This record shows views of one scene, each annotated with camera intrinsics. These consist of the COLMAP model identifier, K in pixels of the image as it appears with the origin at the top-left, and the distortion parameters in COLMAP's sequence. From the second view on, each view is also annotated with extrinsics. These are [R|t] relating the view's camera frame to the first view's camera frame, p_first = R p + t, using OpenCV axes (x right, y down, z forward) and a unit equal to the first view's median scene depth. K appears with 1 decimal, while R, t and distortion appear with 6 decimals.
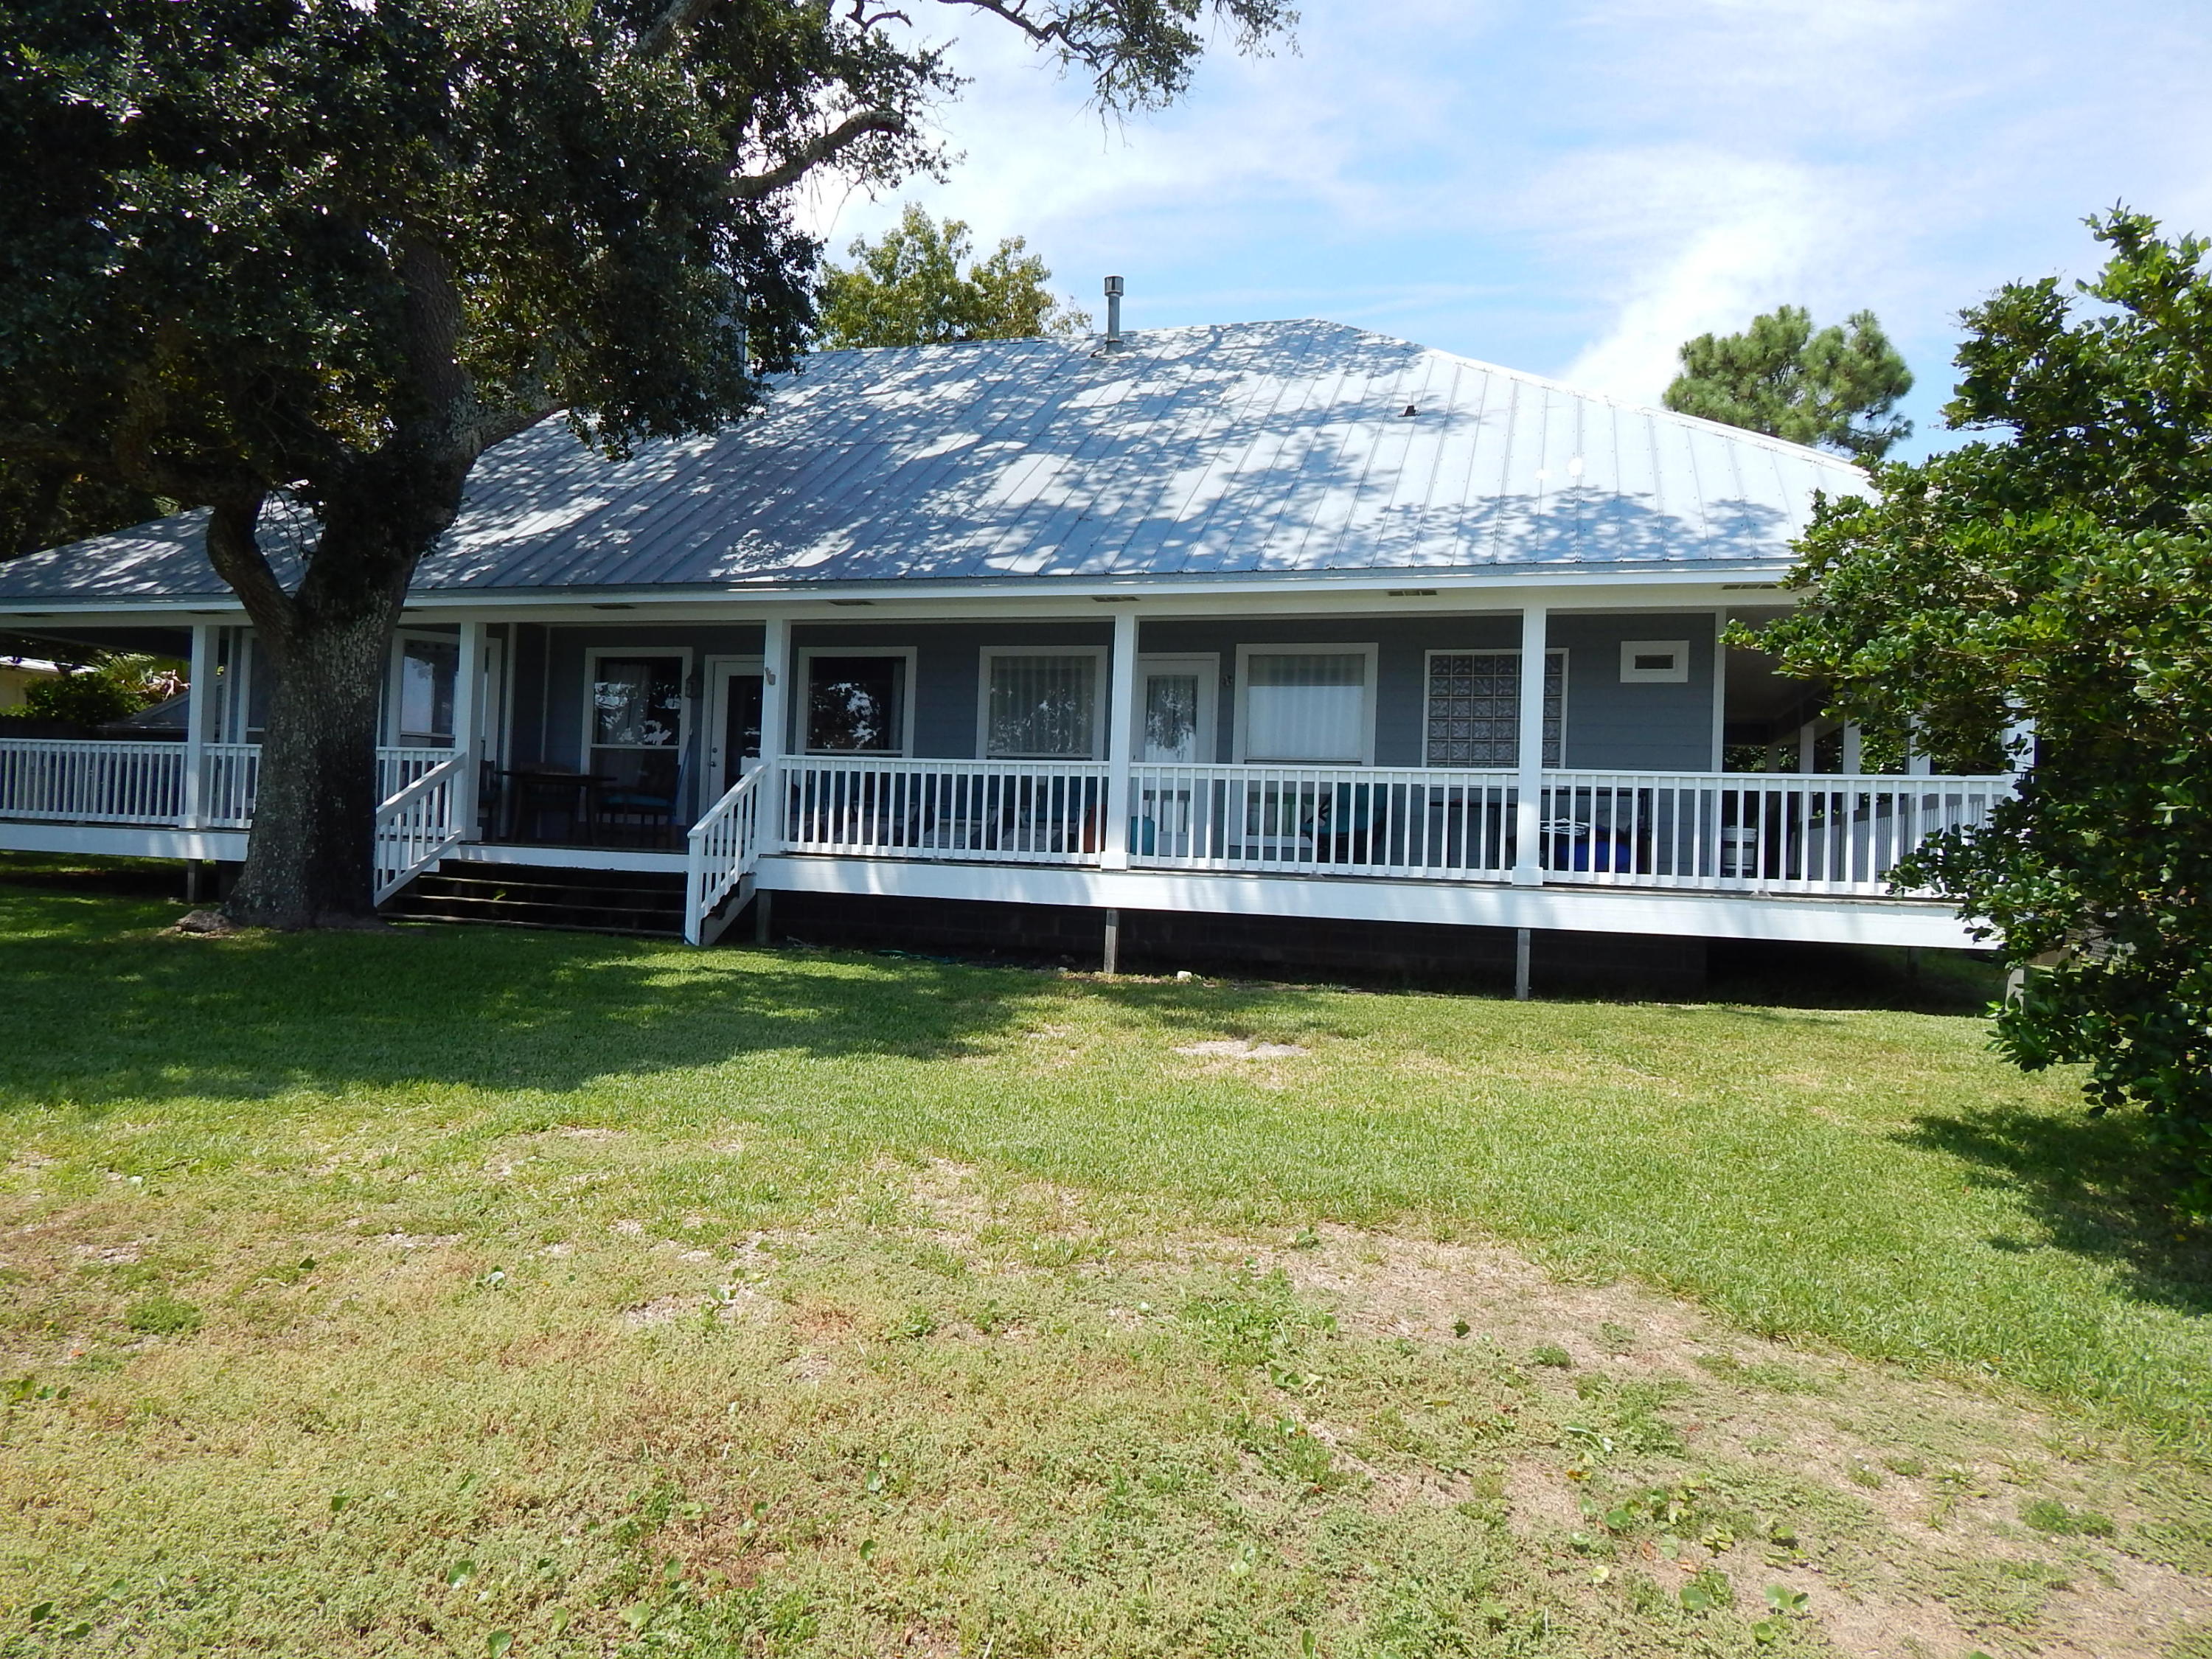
lens RADIAL K [[1452.5, 0, 1106.0], [0, 1452.5, 829.5], [0, 0, 1]] dist [0.011850, 0.003369]
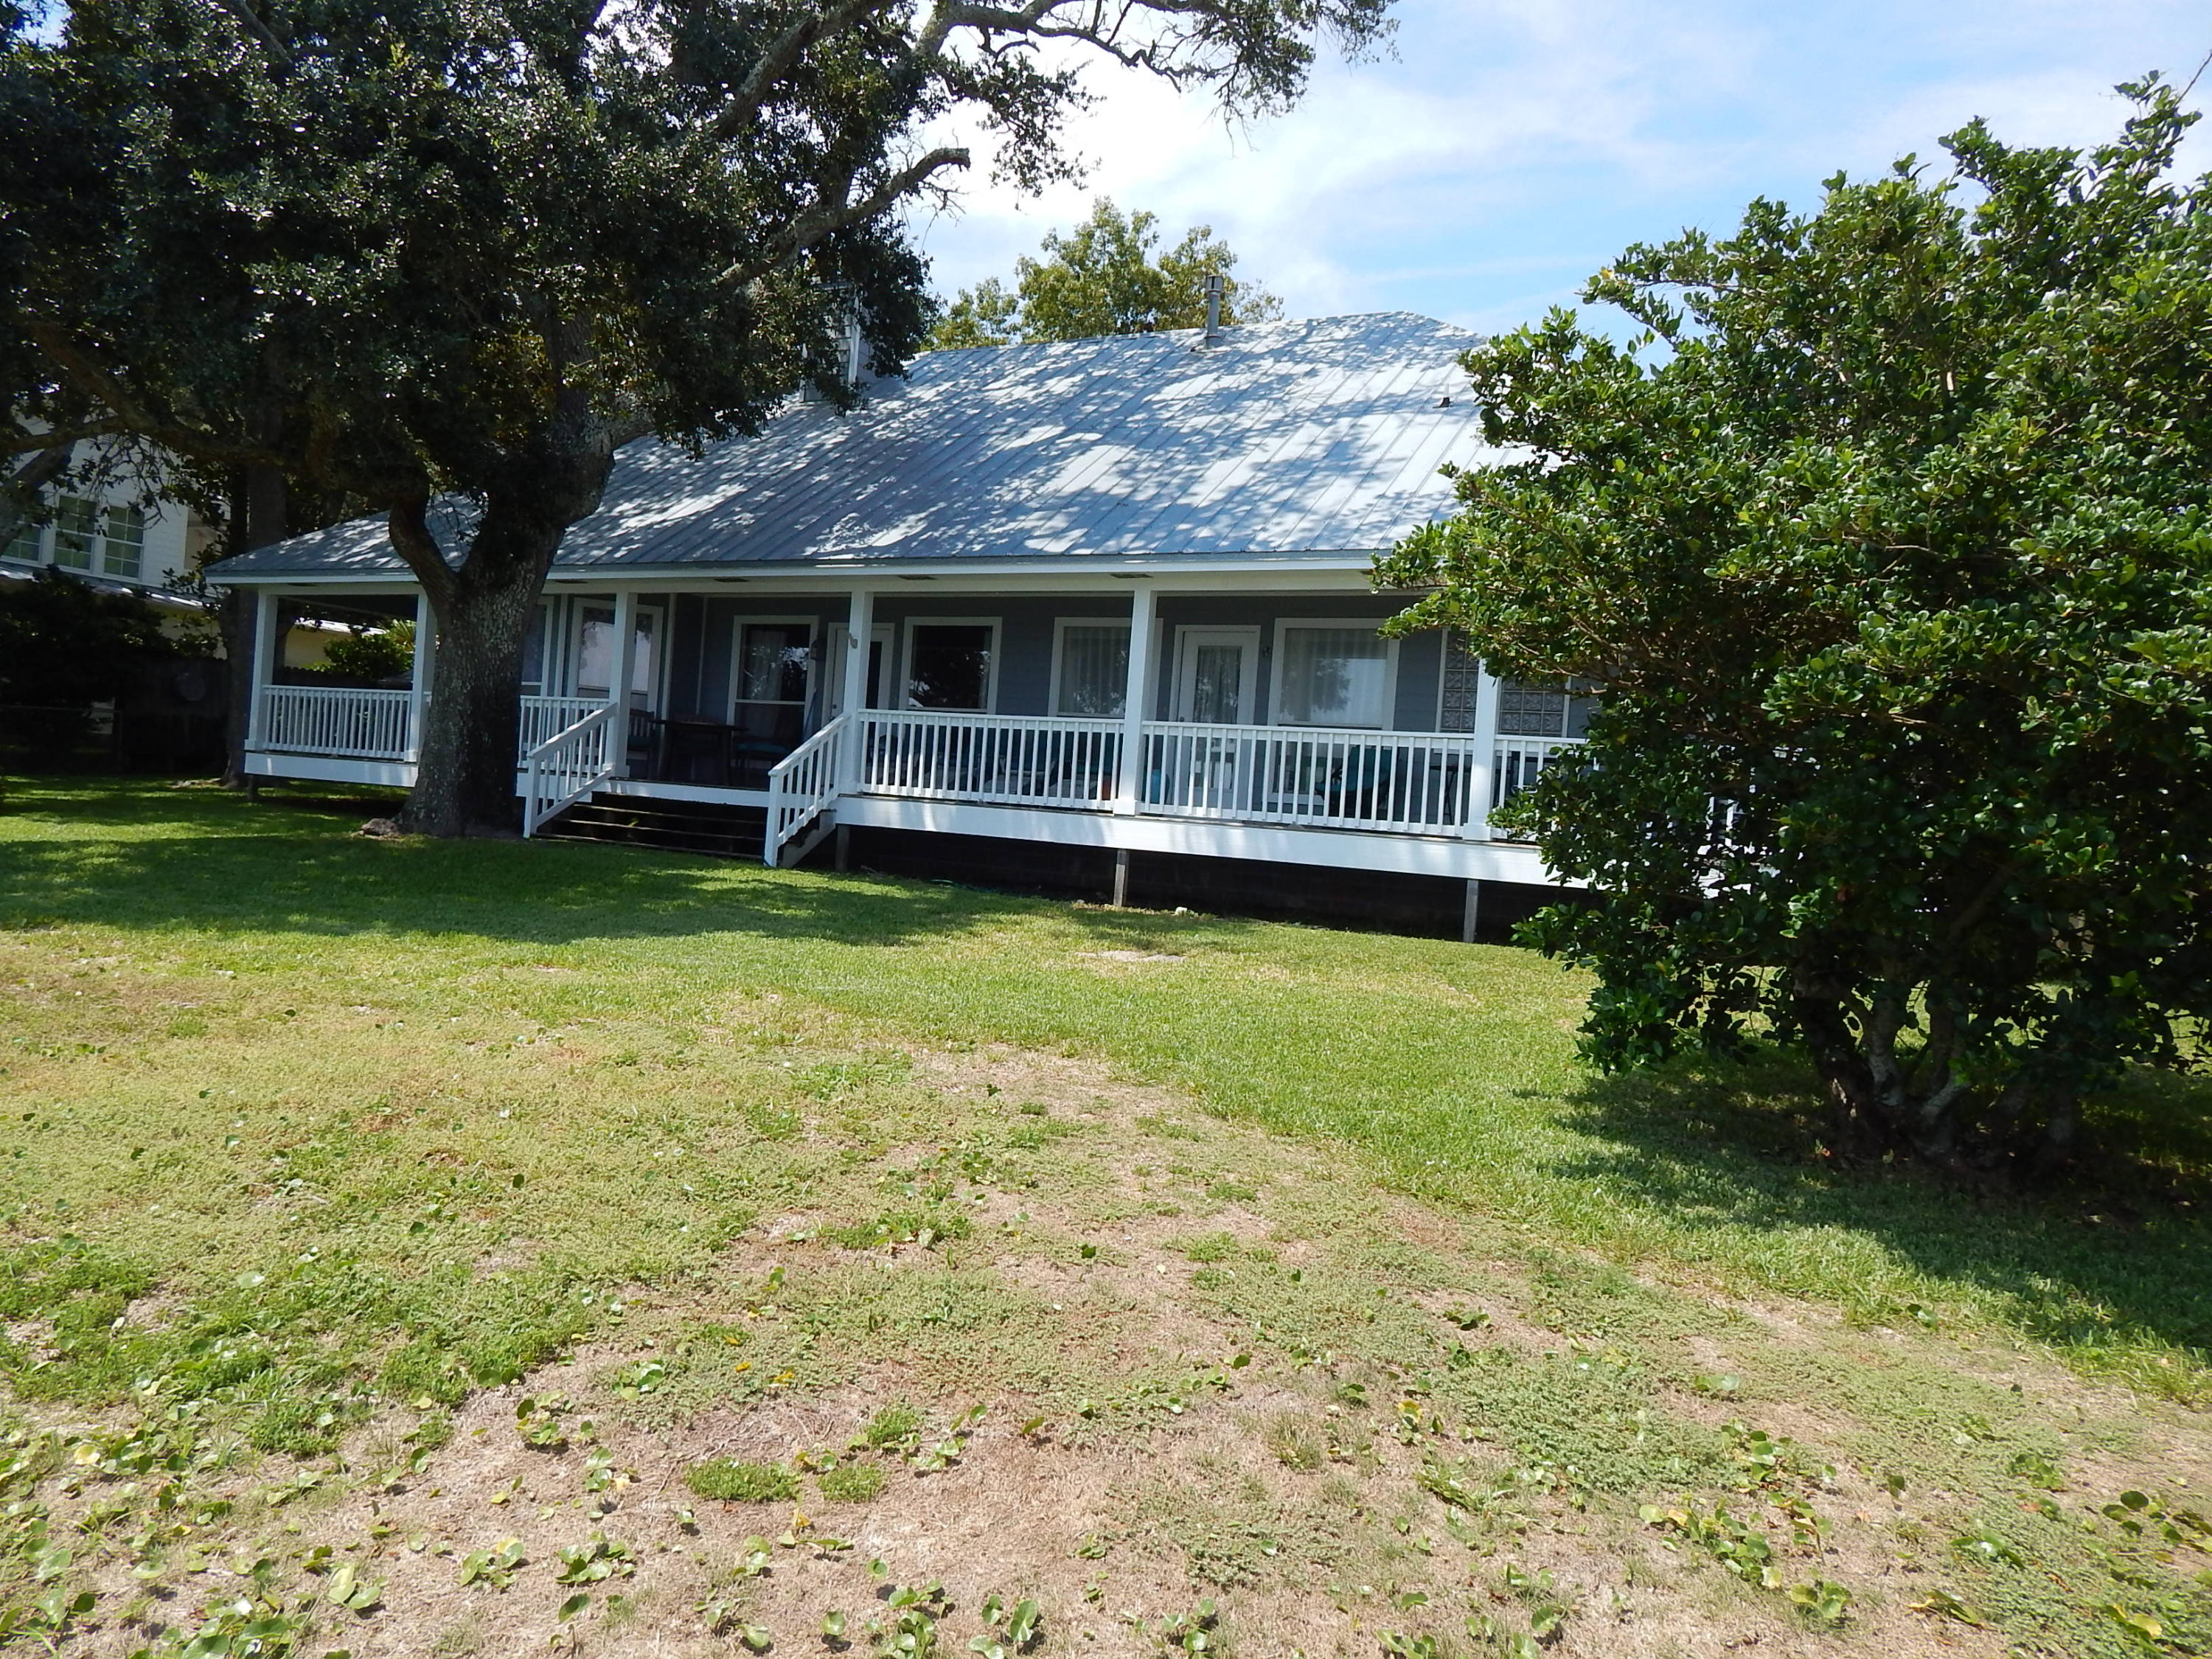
lens RADIAL K [[1452.5, 0, 1114.7], [0, 1452.5, 824.8], [0, 0, 1]] dist [0.014911, -0.020932]
pose [[0.985983, 0.034778, -0.163183, 0.161005], [-0.032624, 0.999342, 0.015861, 0.015146], [0.163628, -0.010315, 0.986468, -0.105142]]
